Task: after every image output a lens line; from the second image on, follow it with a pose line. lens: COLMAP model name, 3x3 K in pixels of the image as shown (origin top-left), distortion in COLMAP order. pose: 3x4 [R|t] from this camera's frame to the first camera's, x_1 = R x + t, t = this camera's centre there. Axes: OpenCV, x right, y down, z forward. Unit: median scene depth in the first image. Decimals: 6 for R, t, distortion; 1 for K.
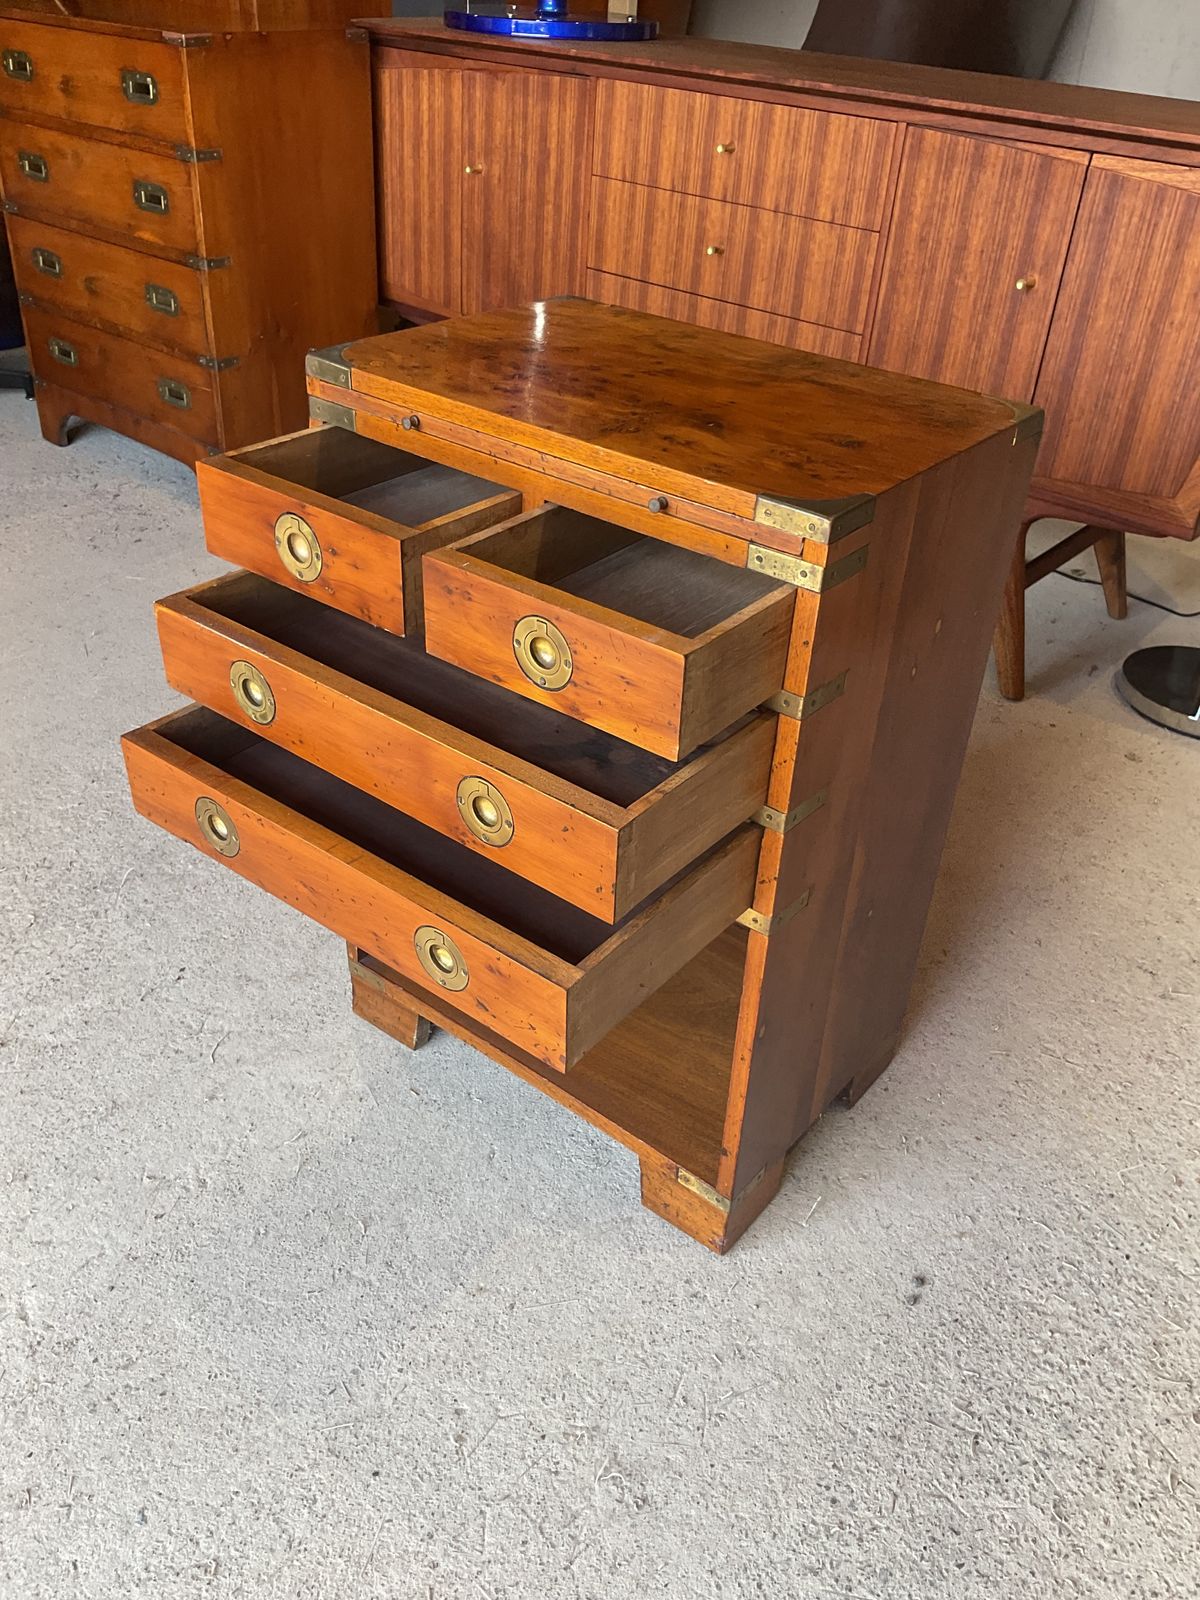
lens RADIAL K [[1339.2, 0, 598.2], [0, 1339.2, 795.5], [0, 0, 1]] dist [0.032419, -0.068672]
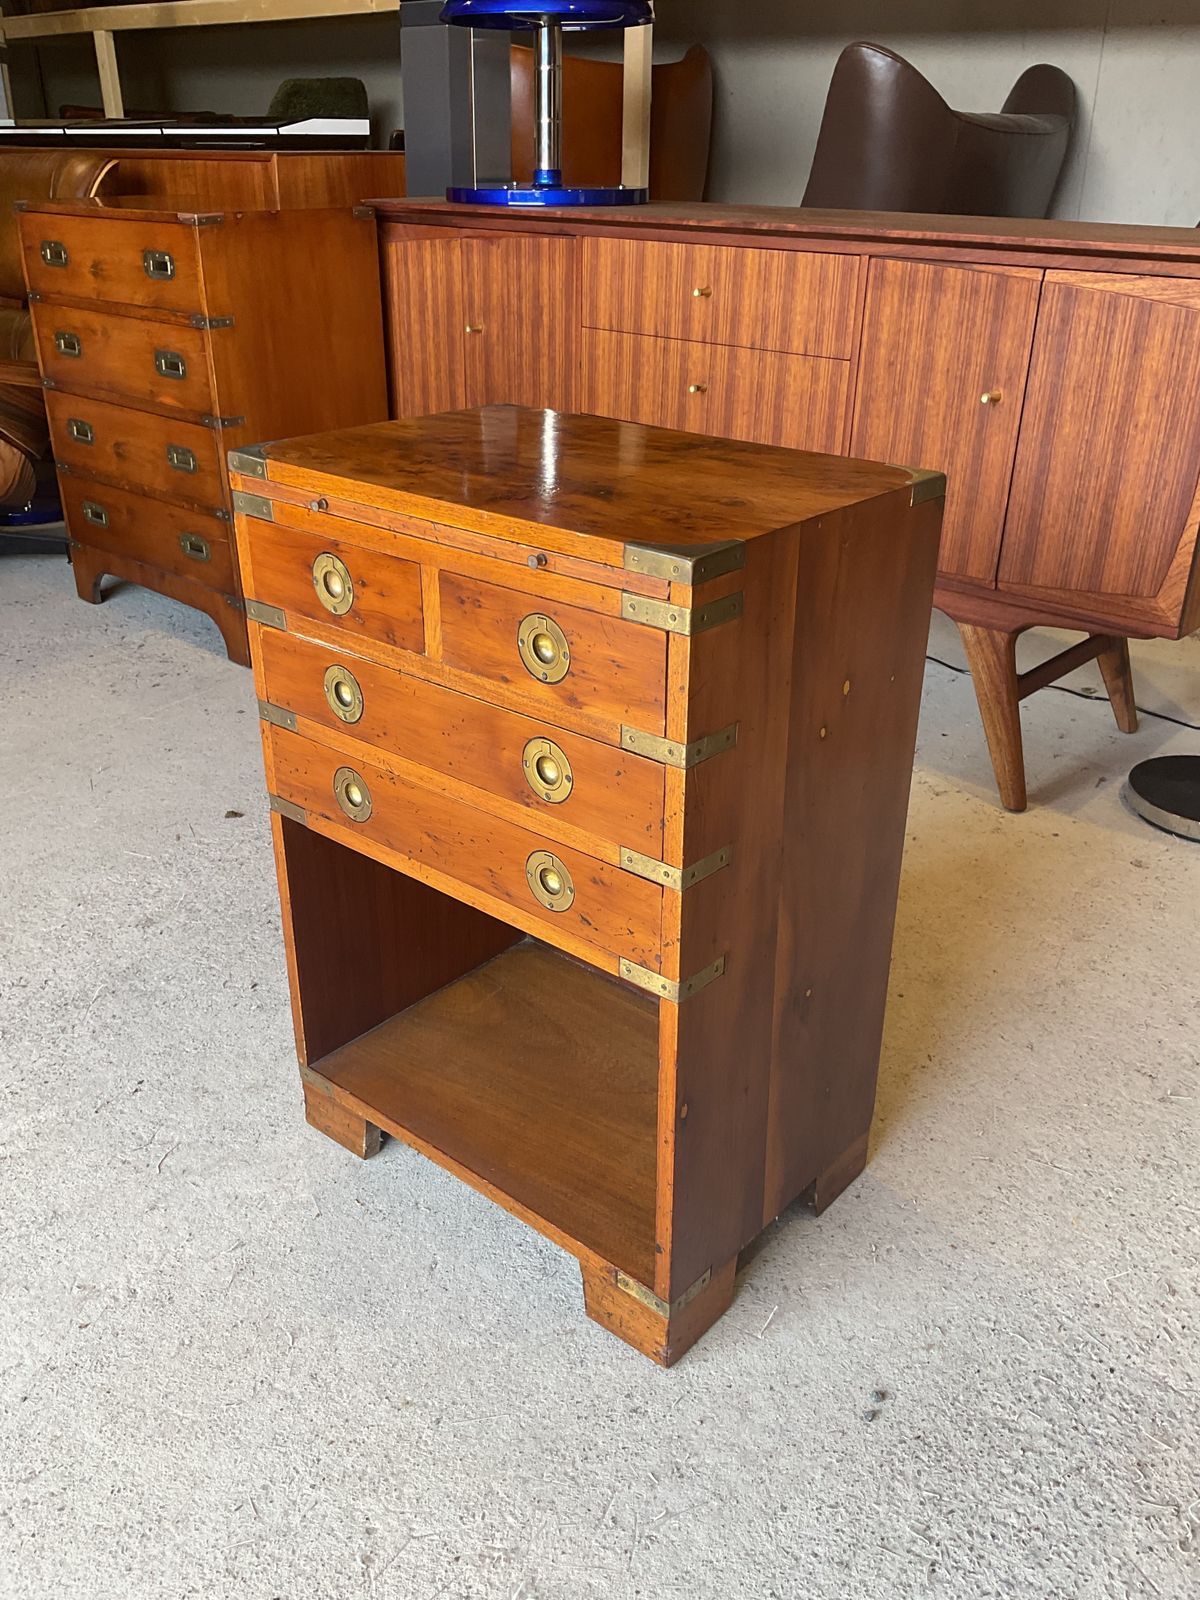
lens RADIAL K [[1339.2, 0, 598.5], [0, 1339.2, 796.3], [0, 0, 1]] dist [0.032419, -0.068672]
pose [[0.998175, -0.024355, -0.055253, 0.089609], [0.017126, 0.991660, -0.127738, 0.056072], [0.057904, 0.126558, 0.990268, 0.016027]]
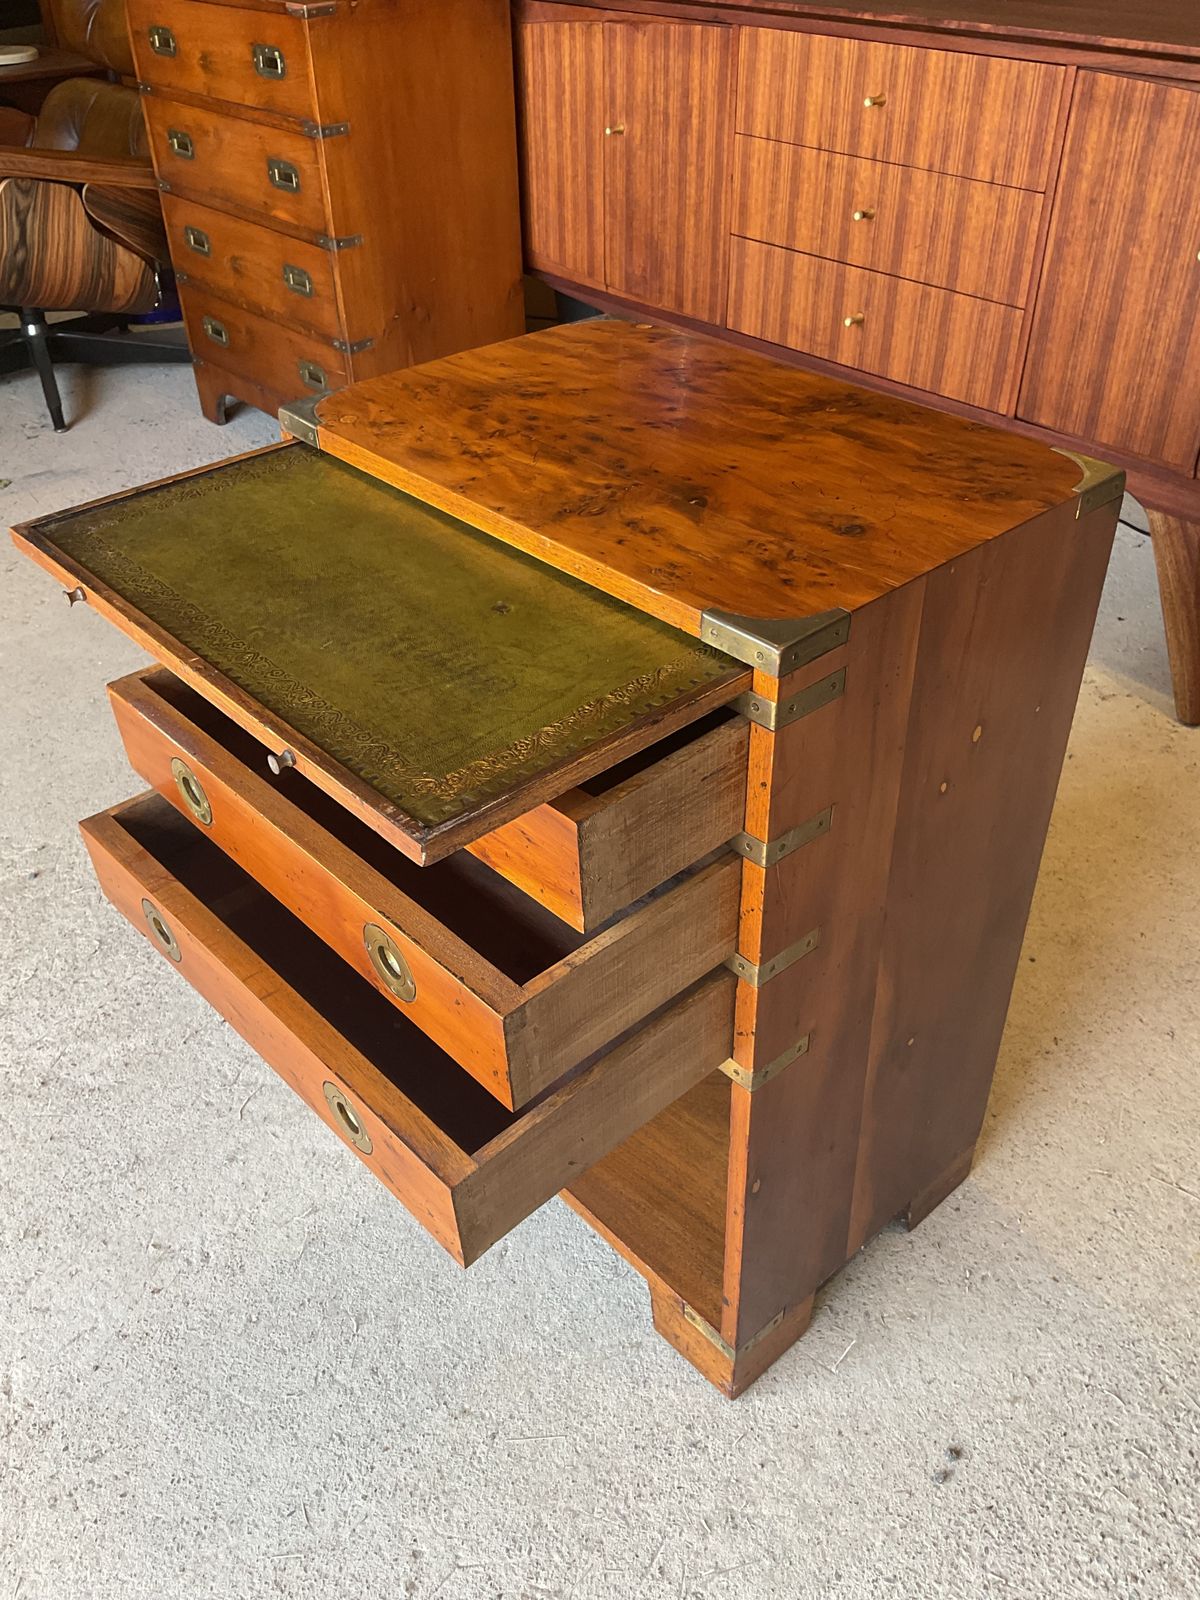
lens RADIAL K [[1339.2, 0, 596.6], [0, 1339.2, 796.6], [0, 0, 1]] dist [0.032419, -0.068672]
pose [[0.984395, 0.038350, -0.171745, 0.120183], [-0.029453, 0.998103, 0.054055, -0.090792], [0.173492, -0.048154, 0.983657, 0.098813]]
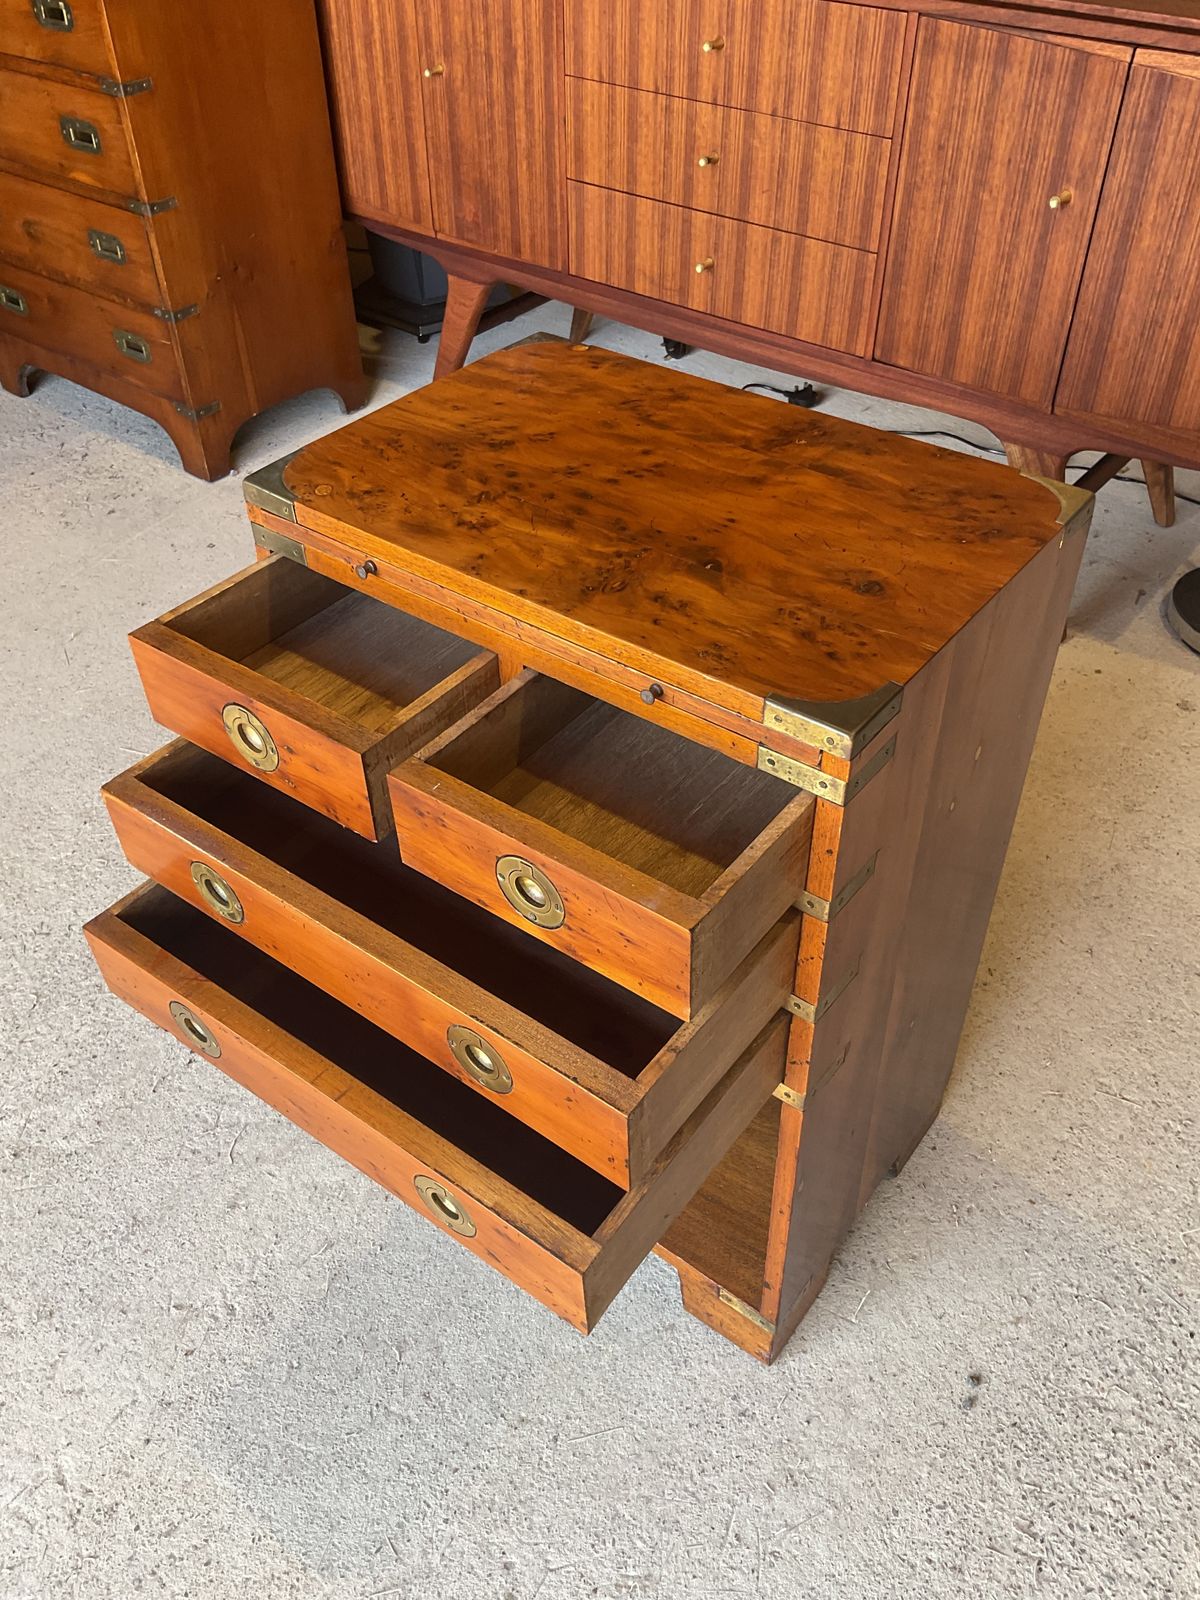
lens RADIAL K [[1339.2, 0, 597.4], [0, 1339.2, 797.0], [0, 0, 1]] dist [0.032419, -0.068672]
pose [[0.997578, -0.063289, -0.028863, 0.019119], [0.066668, 0.988312, 0.137098, -0.171101], [0.019849, -0.138690, 0.990137, 0.082052]]
